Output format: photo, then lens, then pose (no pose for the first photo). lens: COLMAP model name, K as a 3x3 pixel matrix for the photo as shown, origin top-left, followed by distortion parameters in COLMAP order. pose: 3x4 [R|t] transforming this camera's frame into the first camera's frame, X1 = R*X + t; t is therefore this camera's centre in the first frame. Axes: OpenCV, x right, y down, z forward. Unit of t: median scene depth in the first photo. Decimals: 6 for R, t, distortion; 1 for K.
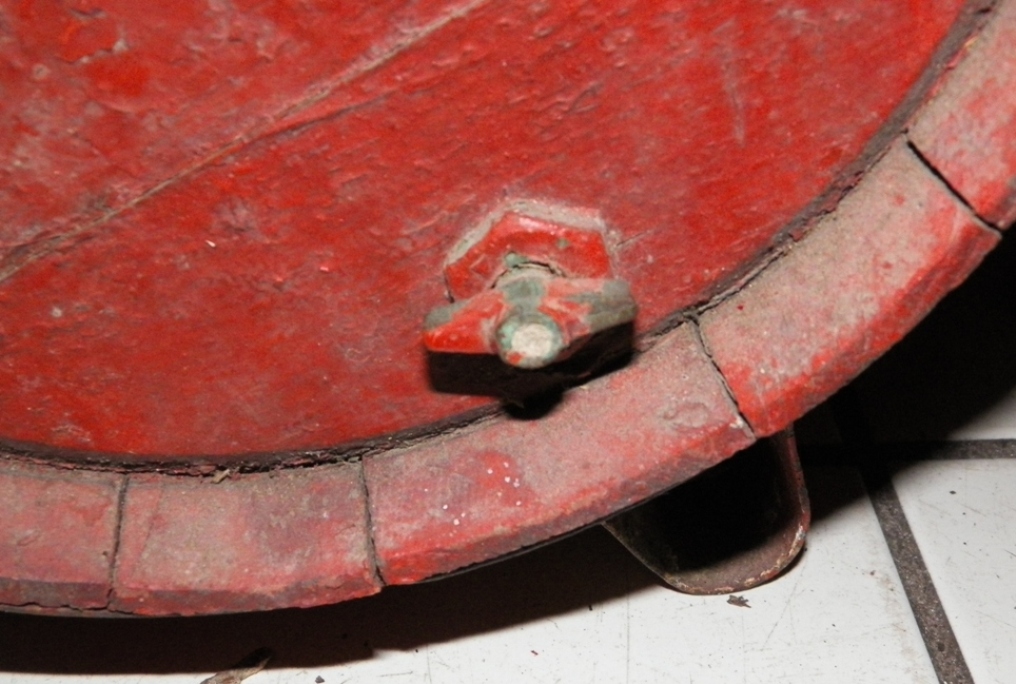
lens RADIAL K [[1276.3, 0, 512.9], [0, 1276.3, 346.0], [0, 0, 1]] dist [0.013330, 0.000000]
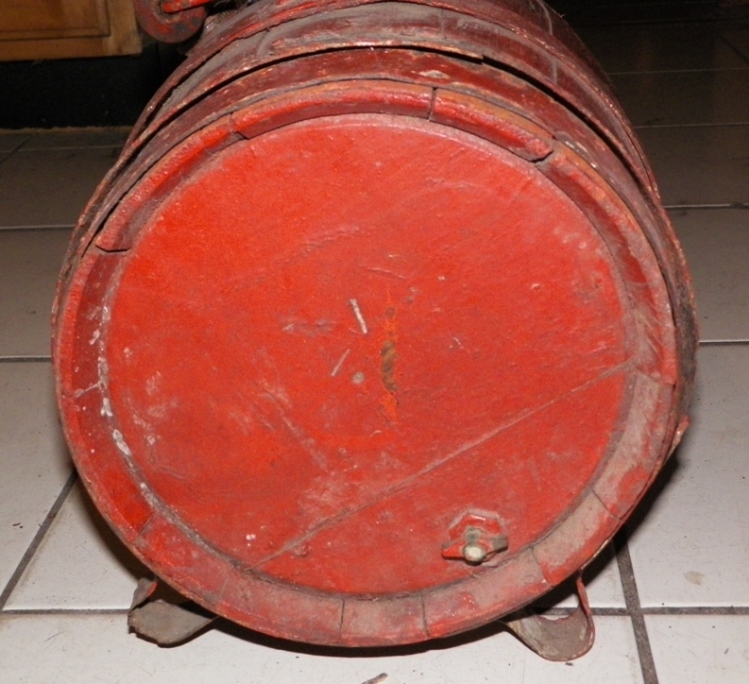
lens RADIAL K [[1806.2, 0, 375.4], [0, 1806.2, 342.0], [0, 0, 1]] dist [-0.133045, 0.000000]
pose [[0.990958, -0.011673, -0.133664, 0.376173], [-0.012171, 0.984281, -0.176190, 0.274561], [0.133619, 0.176224, 0.975239, -3.534625]]
